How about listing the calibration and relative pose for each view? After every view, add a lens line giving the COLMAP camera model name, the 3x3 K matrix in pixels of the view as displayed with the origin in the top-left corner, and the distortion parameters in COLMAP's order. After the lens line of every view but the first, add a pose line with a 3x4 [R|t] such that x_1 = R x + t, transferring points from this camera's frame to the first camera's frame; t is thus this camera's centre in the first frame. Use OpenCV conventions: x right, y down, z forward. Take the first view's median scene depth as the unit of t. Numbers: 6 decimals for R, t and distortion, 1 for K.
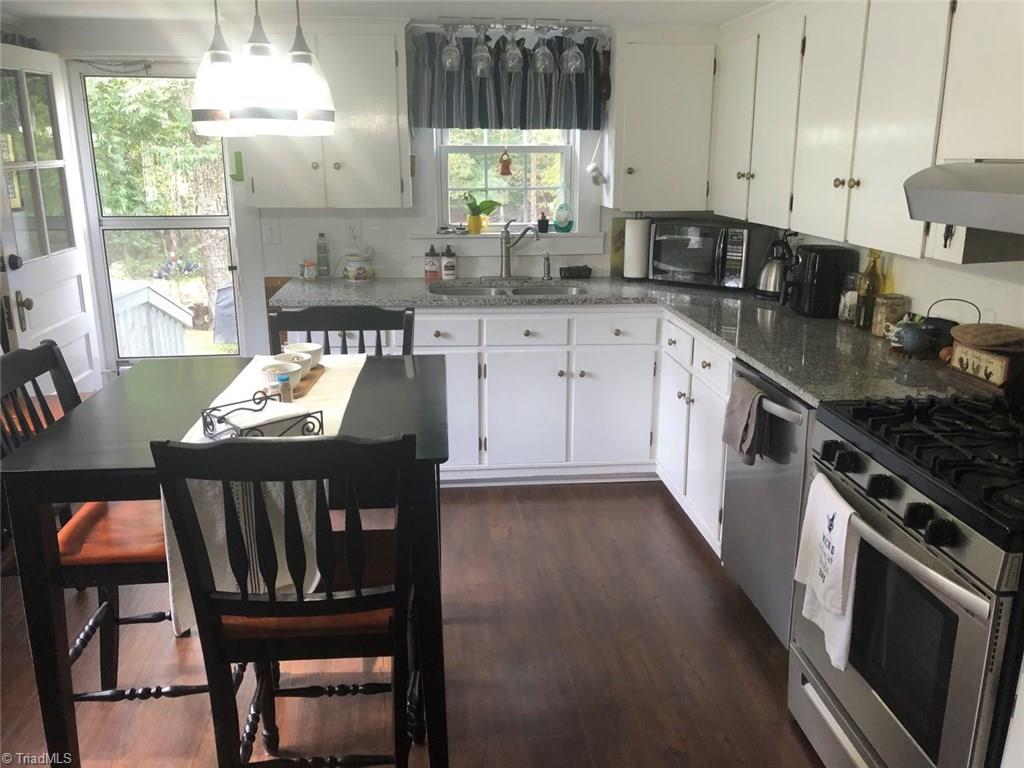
lens RADIAL K [[850.4, 0, 512.6], [0, 850.4, 381.7], [0, 0, 1]] dist [0.016128, -0.005516]
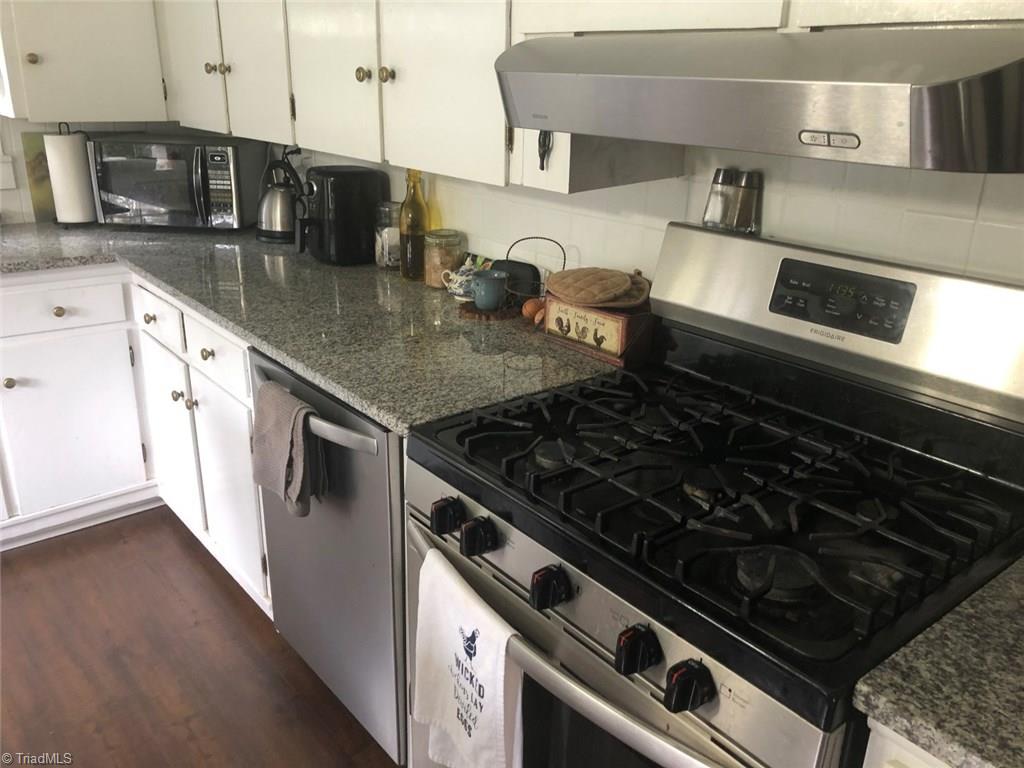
lens RADIAL K [[850.4, 0, 511.3], [0, 850.4, 381.1], [0, 0, 1]] dist [0.016128, -0.005516]
pose [[0.834575, -0.171556, 0.523501, 0.075029], [0.121096, 0.984162, 0.129464, -0.059962], [-0.537420, -0.044654, 0.842131, 0.318156]]
